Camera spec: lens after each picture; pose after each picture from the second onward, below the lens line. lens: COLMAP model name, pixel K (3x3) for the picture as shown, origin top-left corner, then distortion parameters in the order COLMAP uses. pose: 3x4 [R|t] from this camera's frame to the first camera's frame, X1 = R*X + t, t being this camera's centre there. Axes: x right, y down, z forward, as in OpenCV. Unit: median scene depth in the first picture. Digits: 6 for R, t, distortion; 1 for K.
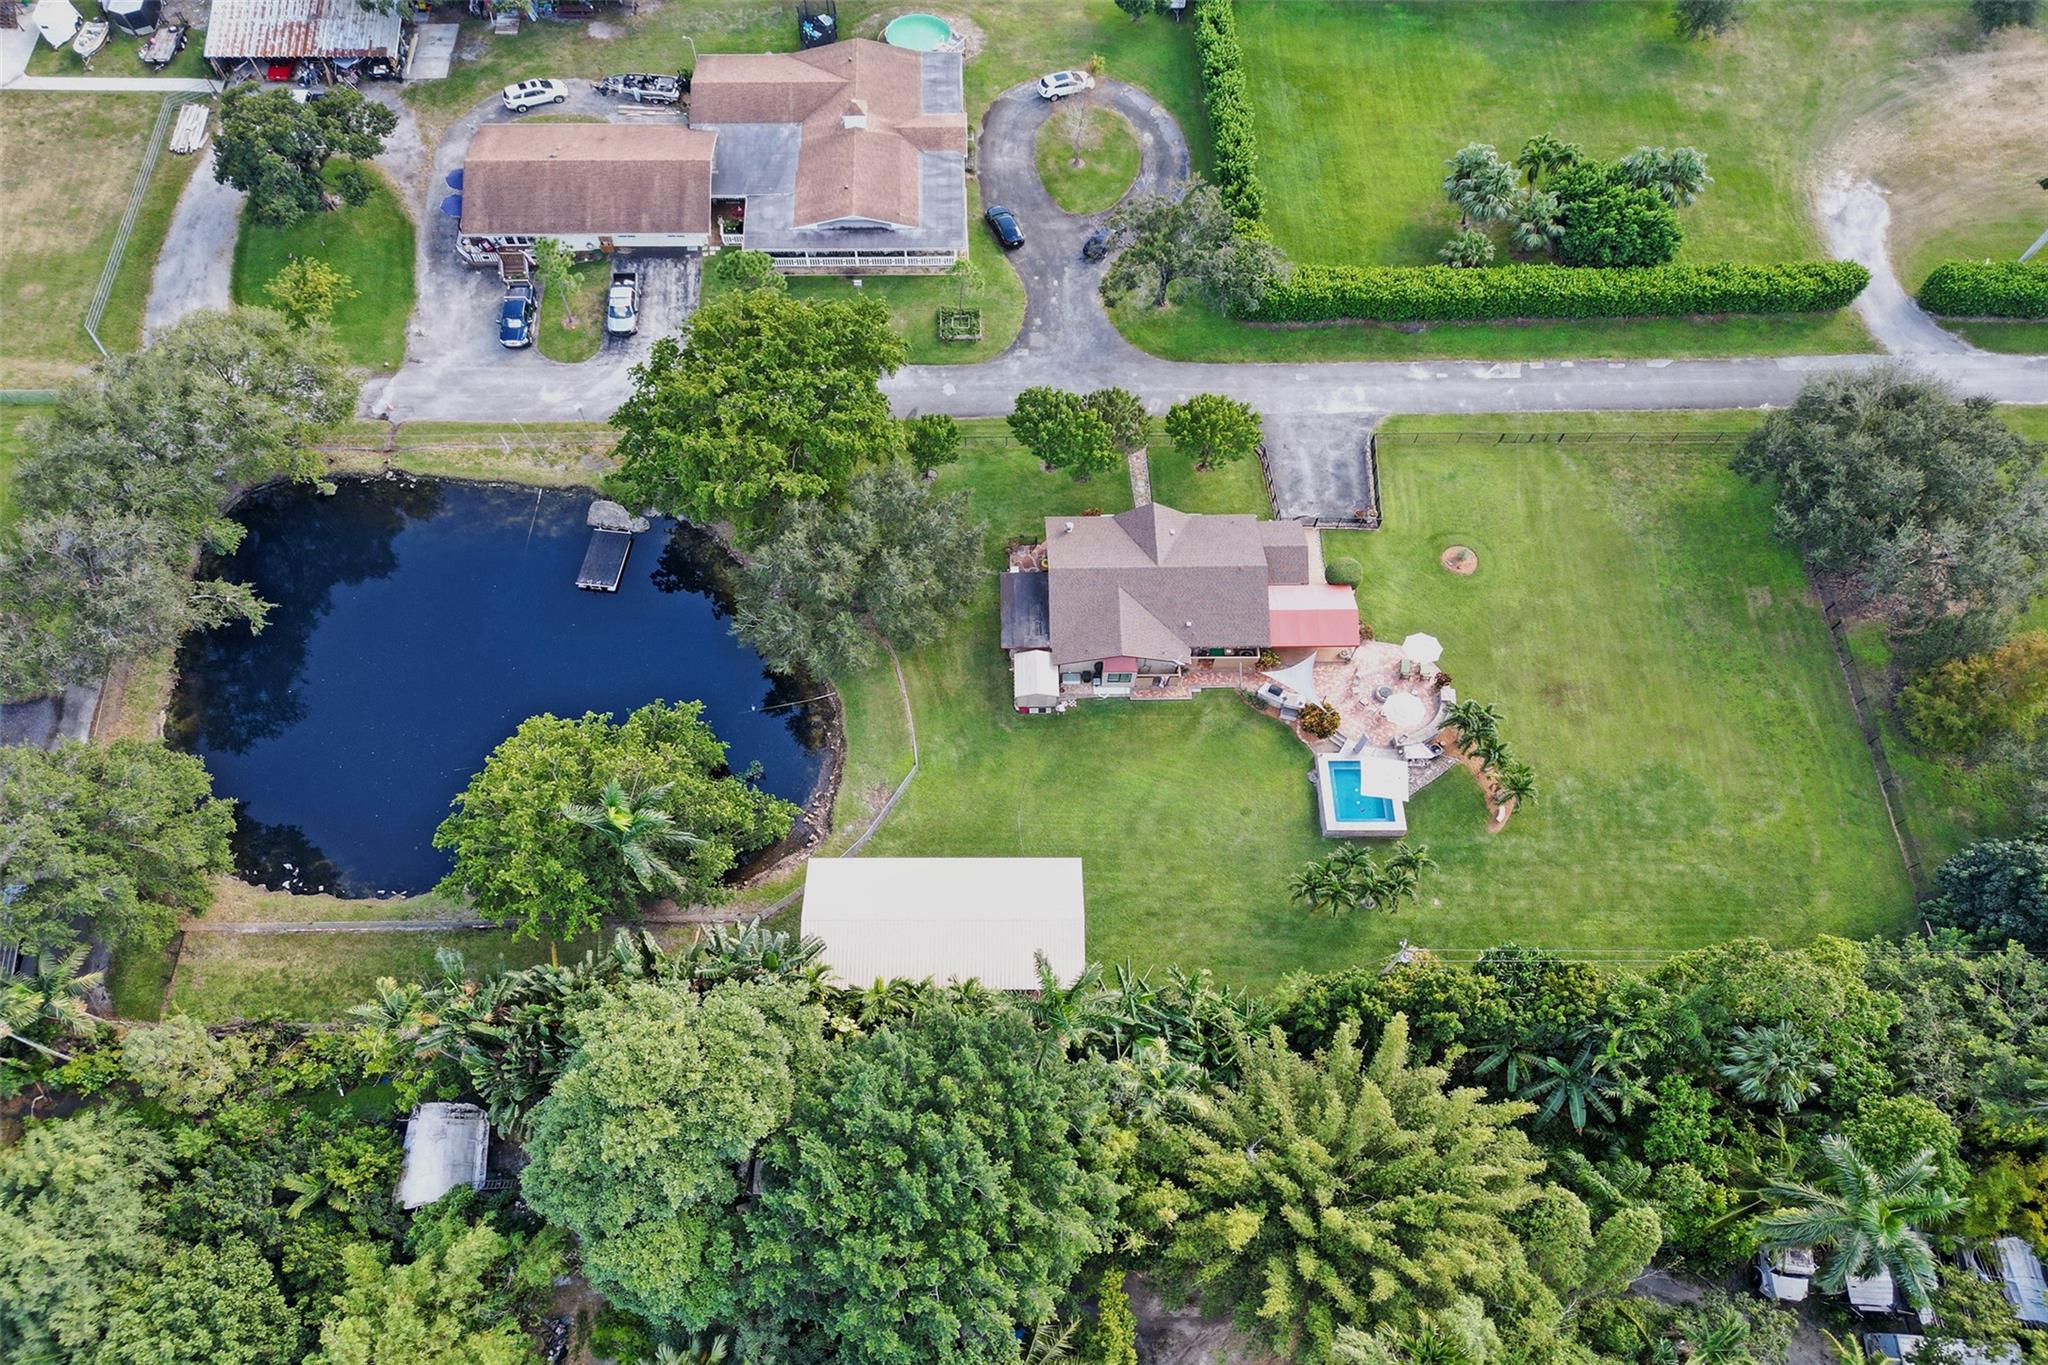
lens RADIAL K [[1296.8, 0, 1024.0], [0, 1296.8, 682.5], [0, 0, 1]] dist [0.038591, -0.017896]
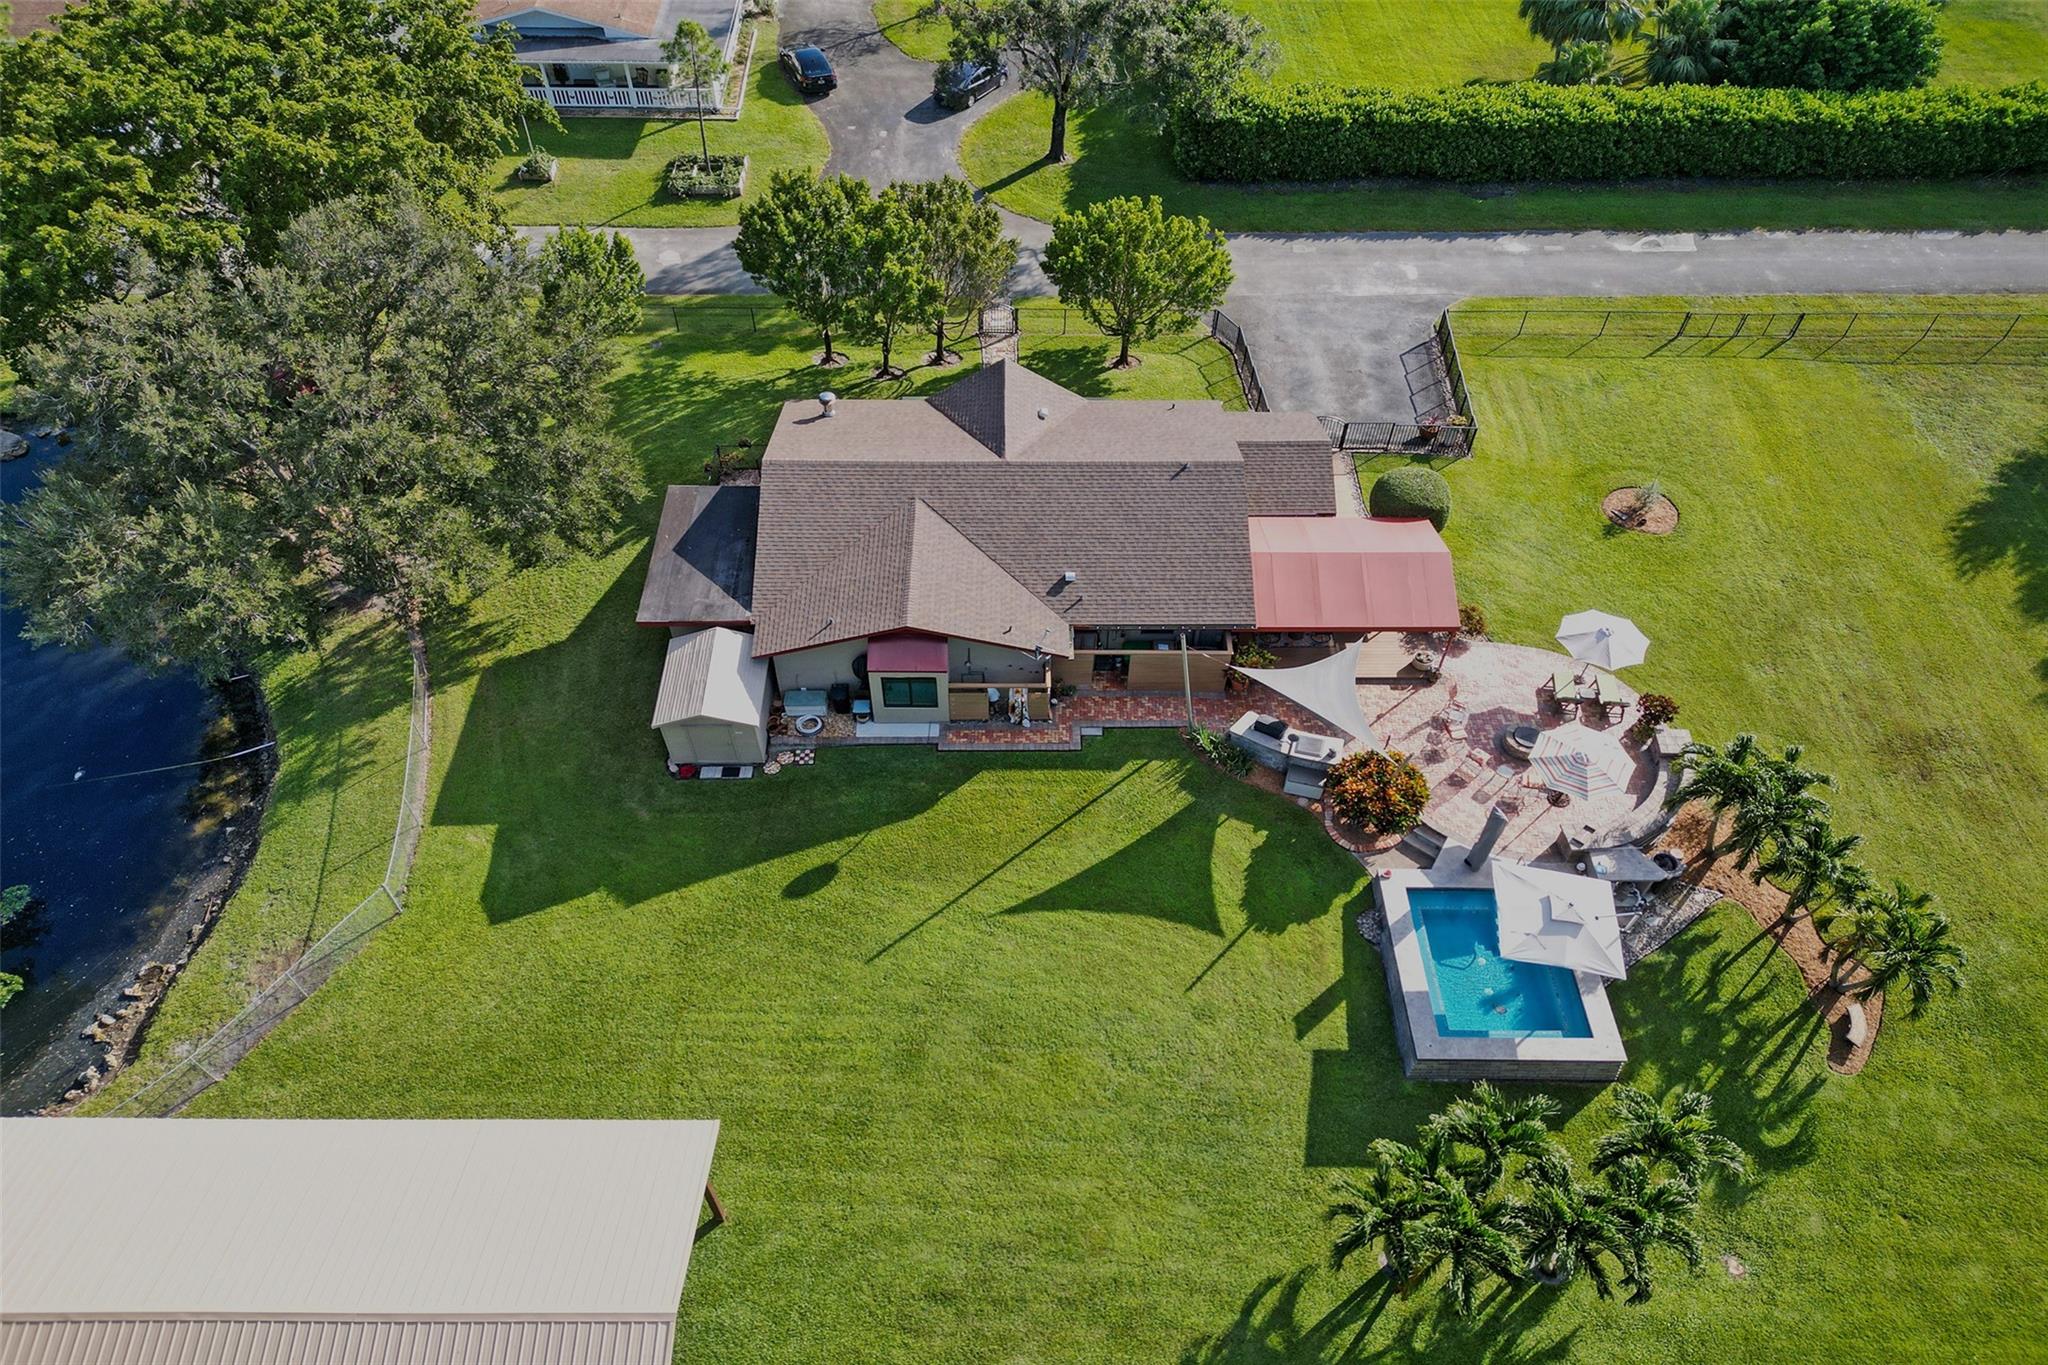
lens RADIAL K [[1296.8, 0, 1024.0], [0, 1296.8, 682.5], [0, 0, 1]] dist [0.038591, -0.017896]
pose [[0.999902, 0.004516, -0.013226, 0.113840], [-0.007526, 0.971408, -0.237297, 0.091687], [0.011776, 0.237373, 0.971347, 0.558672]]
